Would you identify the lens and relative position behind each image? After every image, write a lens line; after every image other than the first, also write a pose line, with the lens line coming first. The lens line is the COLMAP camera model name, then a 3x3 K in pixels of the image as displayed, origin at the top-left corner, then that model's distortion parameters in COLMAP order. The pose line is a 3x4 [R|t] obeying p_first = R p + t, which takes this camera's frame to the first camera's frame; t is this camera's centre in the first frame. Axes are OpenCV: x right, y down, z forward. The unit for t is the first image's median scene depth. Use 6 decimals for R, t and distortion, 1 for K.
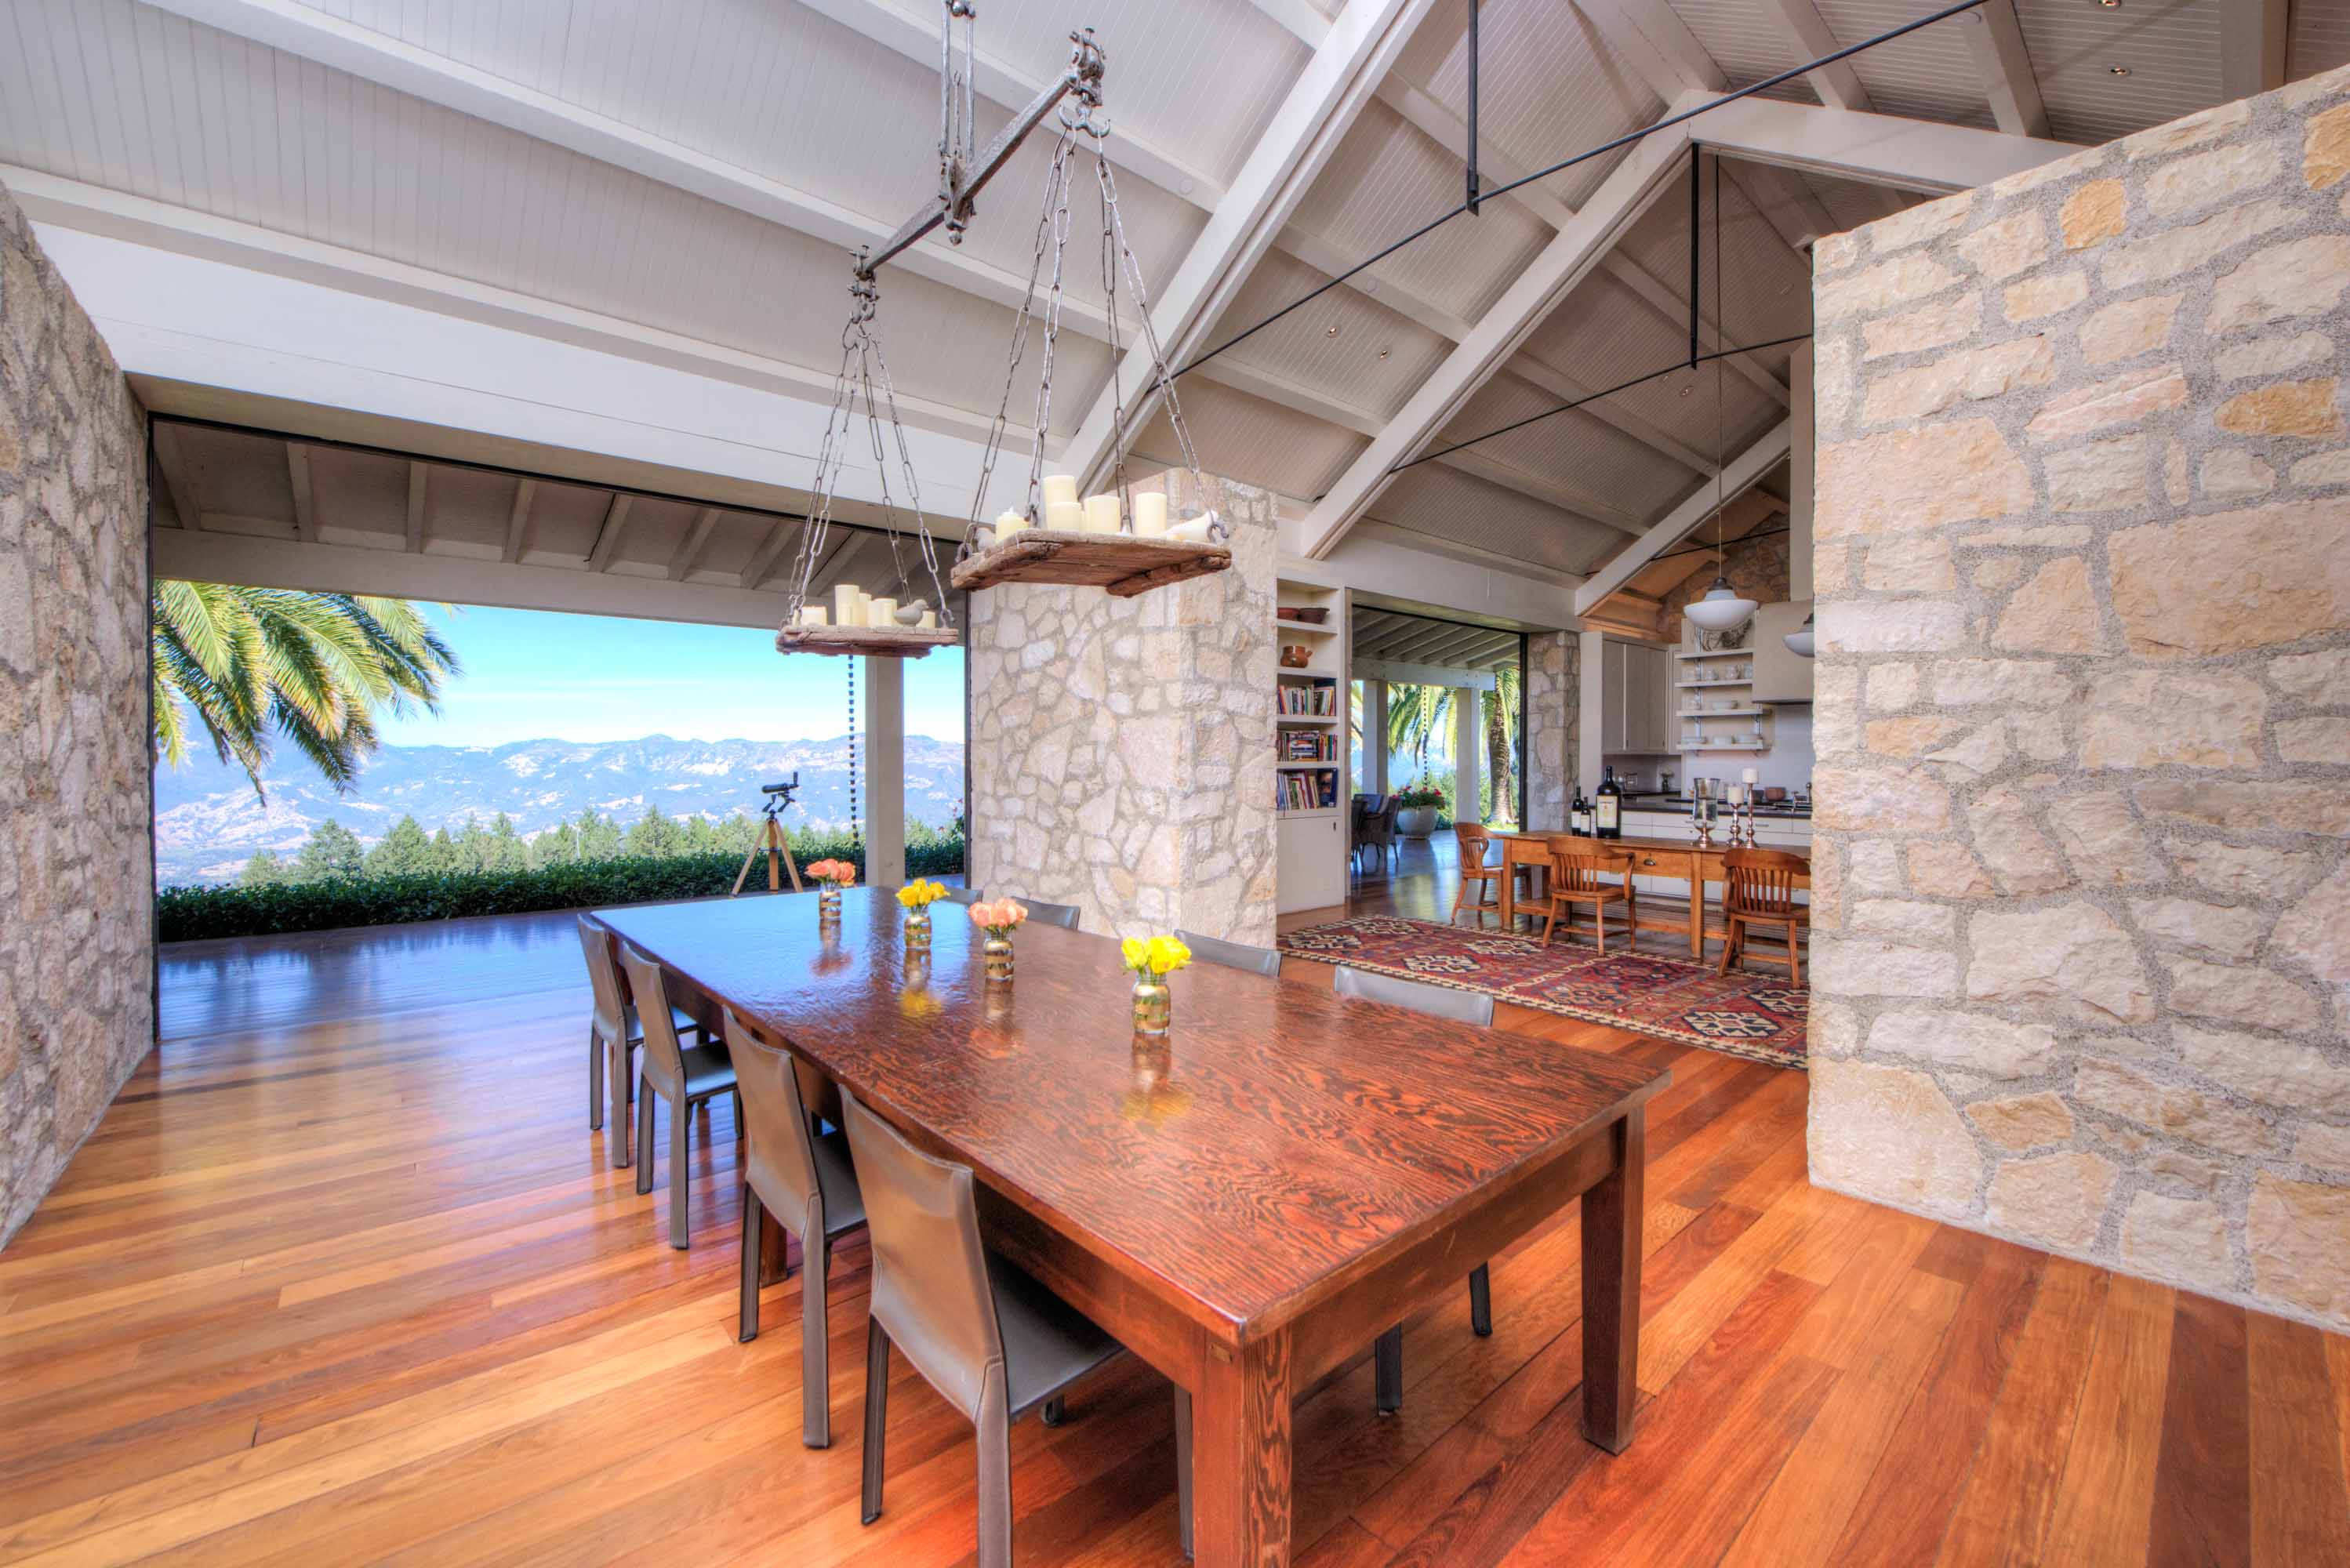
lens RADIAL K [[937.6, 0, 1182.5], [0, 937.6, 774.7], [0, 0, 1]] dist [-0.015894, -0.001922]
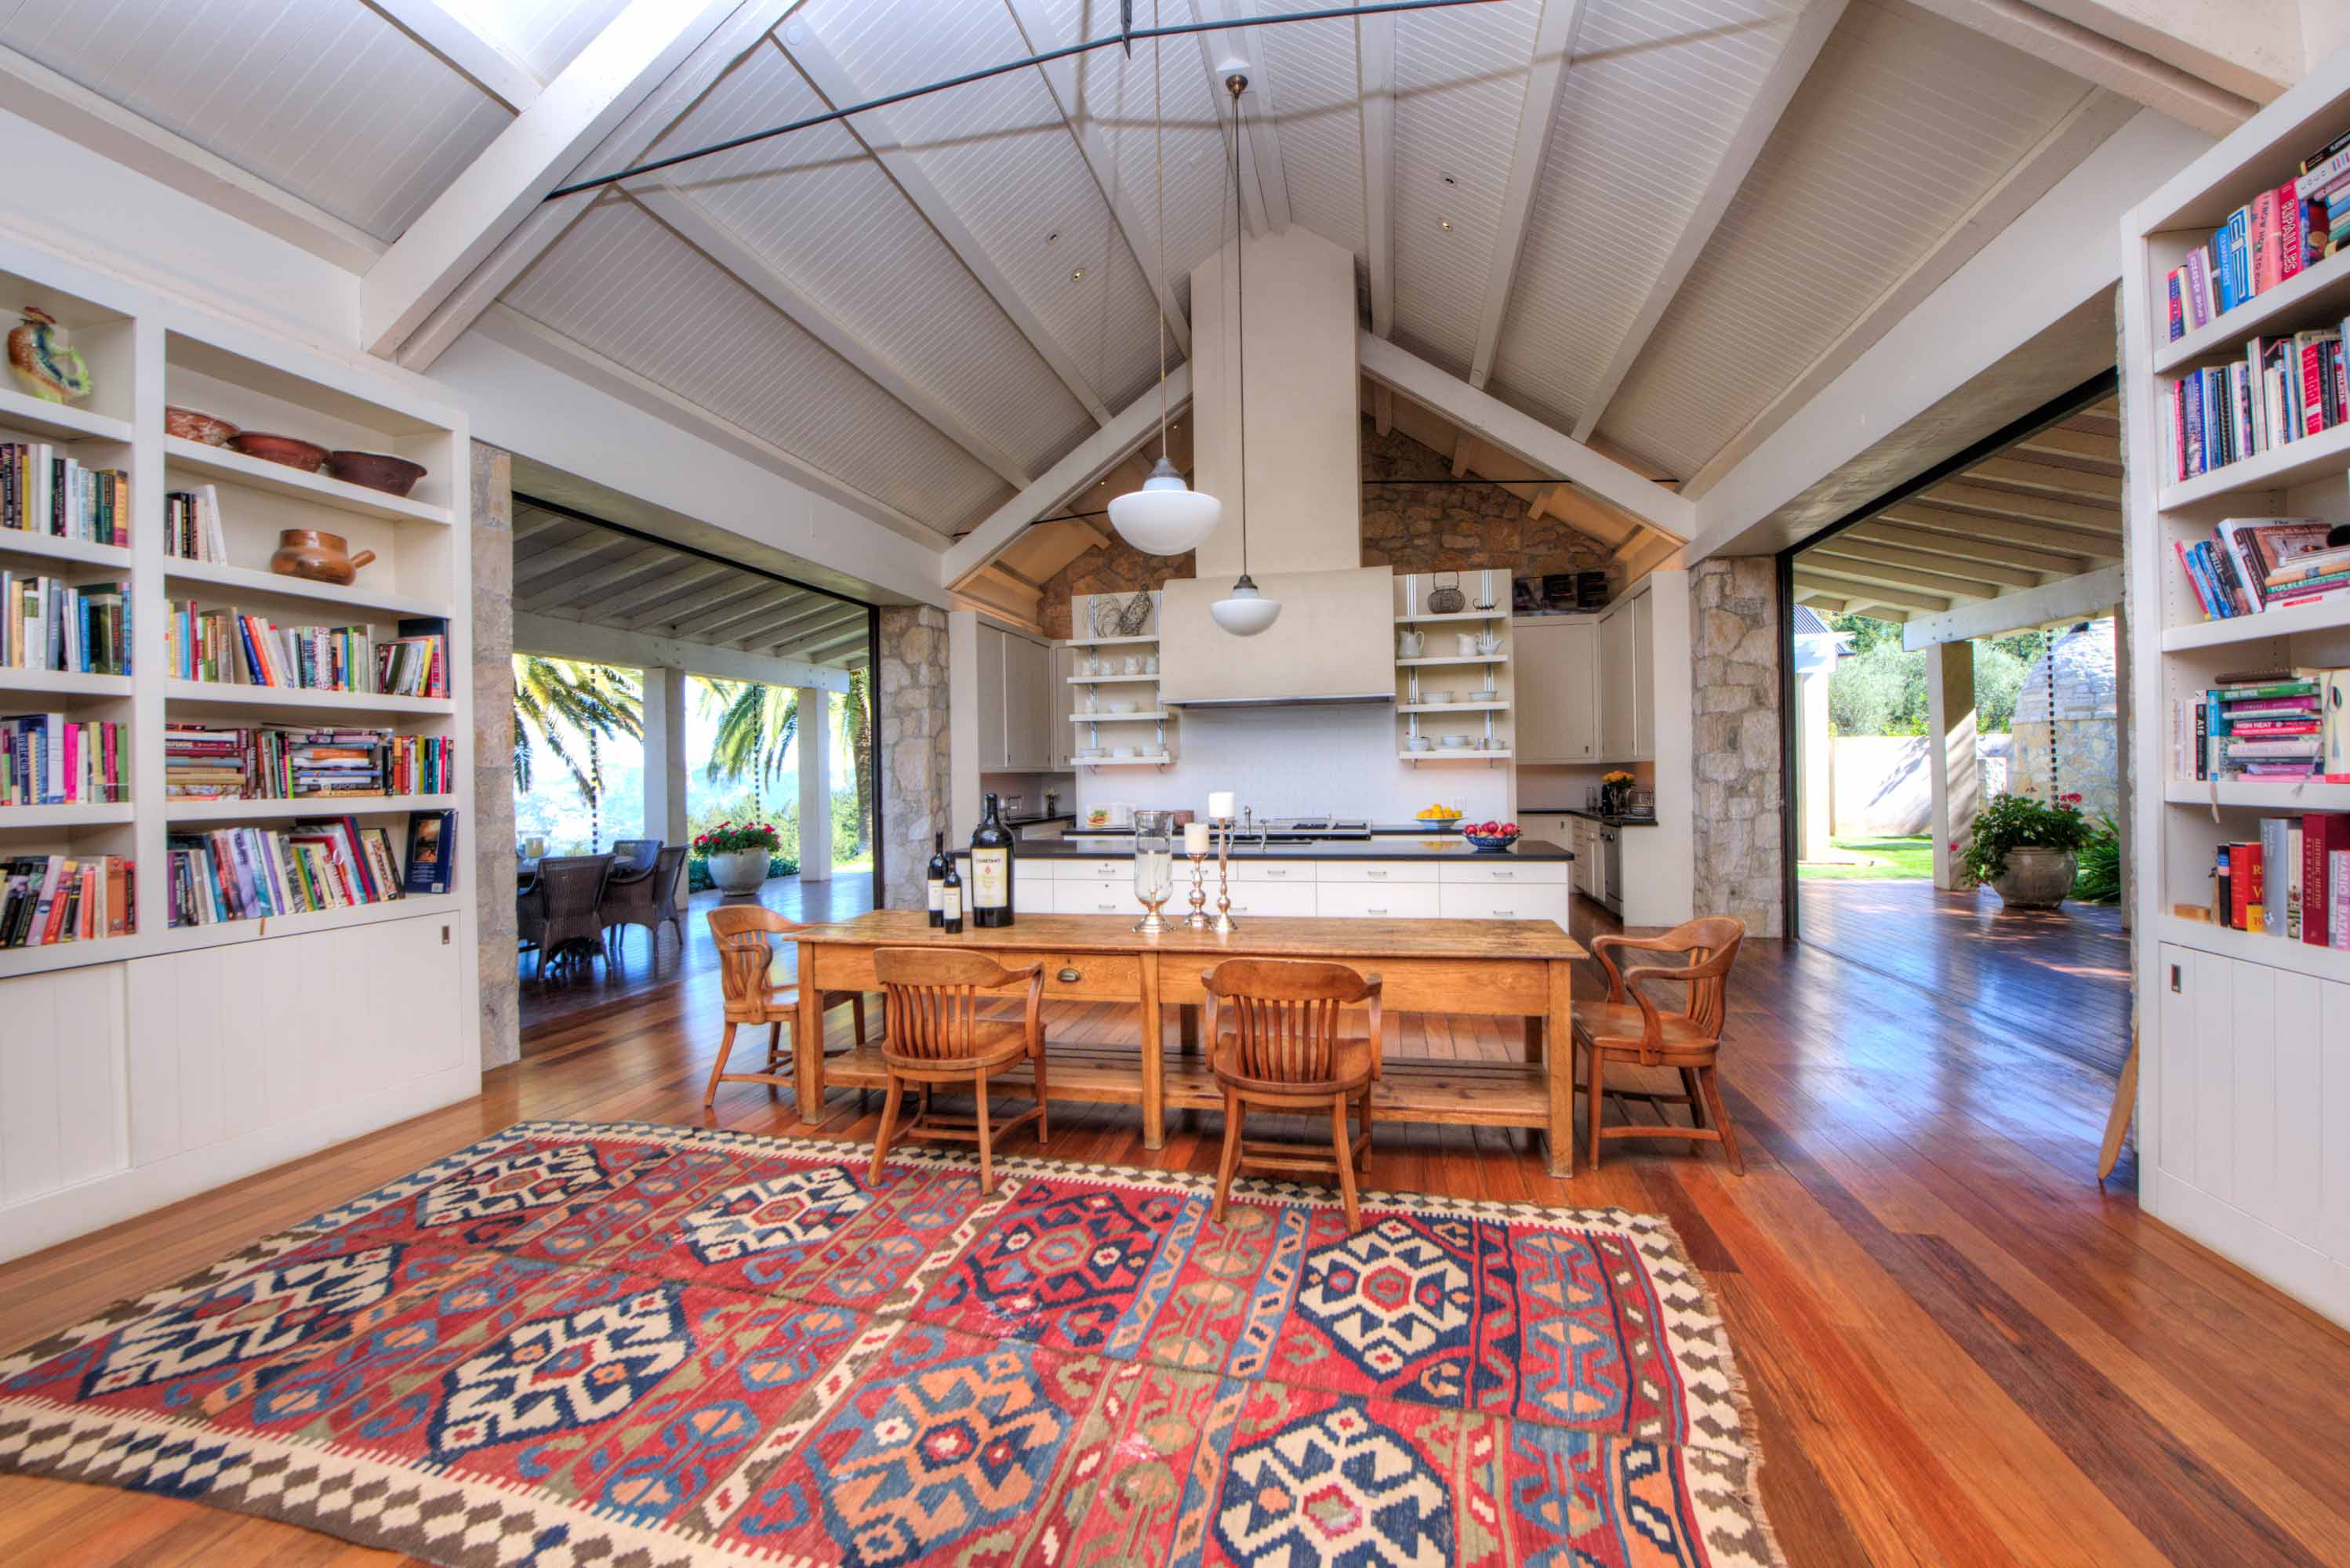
lens RADIAL K [[937.6, 0, 1182.5], [0, 937.6, 774.7], [0, 0, 1]] dist [-0.015894, -0.001922]
pose [[0.805069, -0.010973, 0.593080, 0.160513], [0.023355, 0.999640, -0.013209, -0.008460], [-0.592721, 0.024486, 0.805035, 0.356970]]
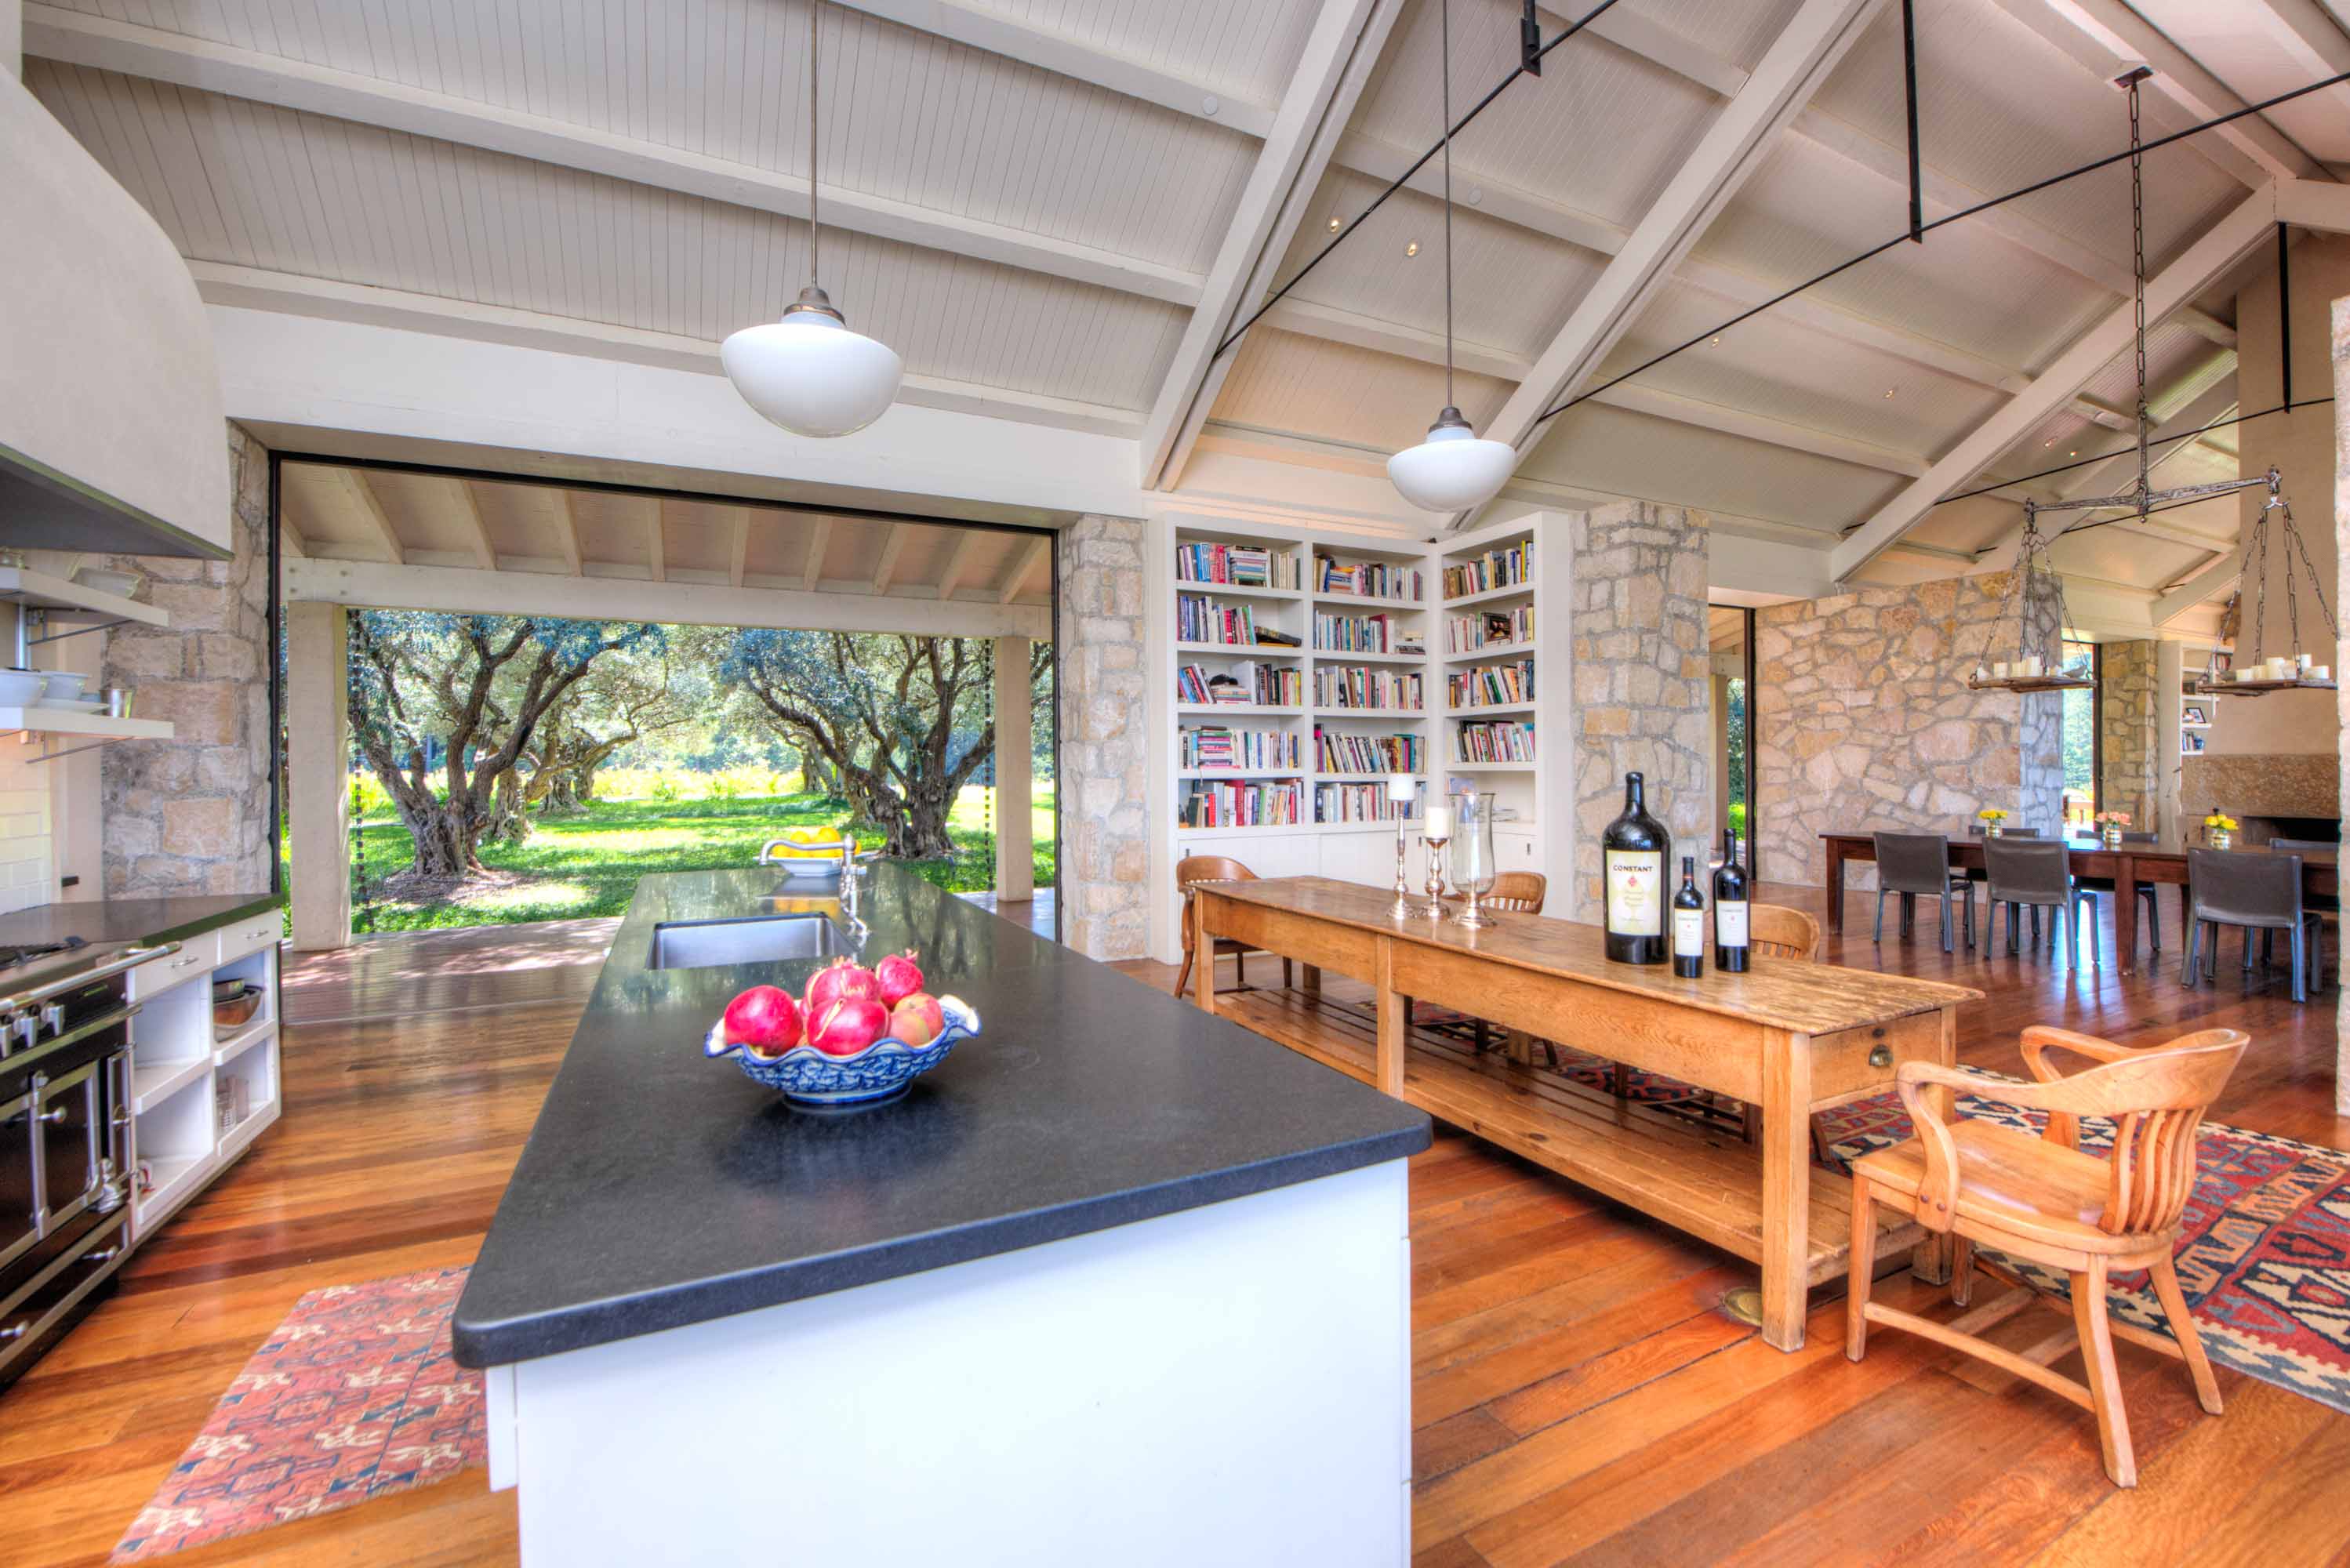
lens RADIAL K [[963.8, 0, 1181.5], [0, 963.8, 768.2], [0, 0, 1]] dist [-0.001365, -0.000172]
pose [[-0.963773, 0.002761, 0.266709, 0.390869], [0.008248, 0.999777, 0.019457, -0.017090], [-0.266596, 0.020951, -0.963581, 1.070101]]
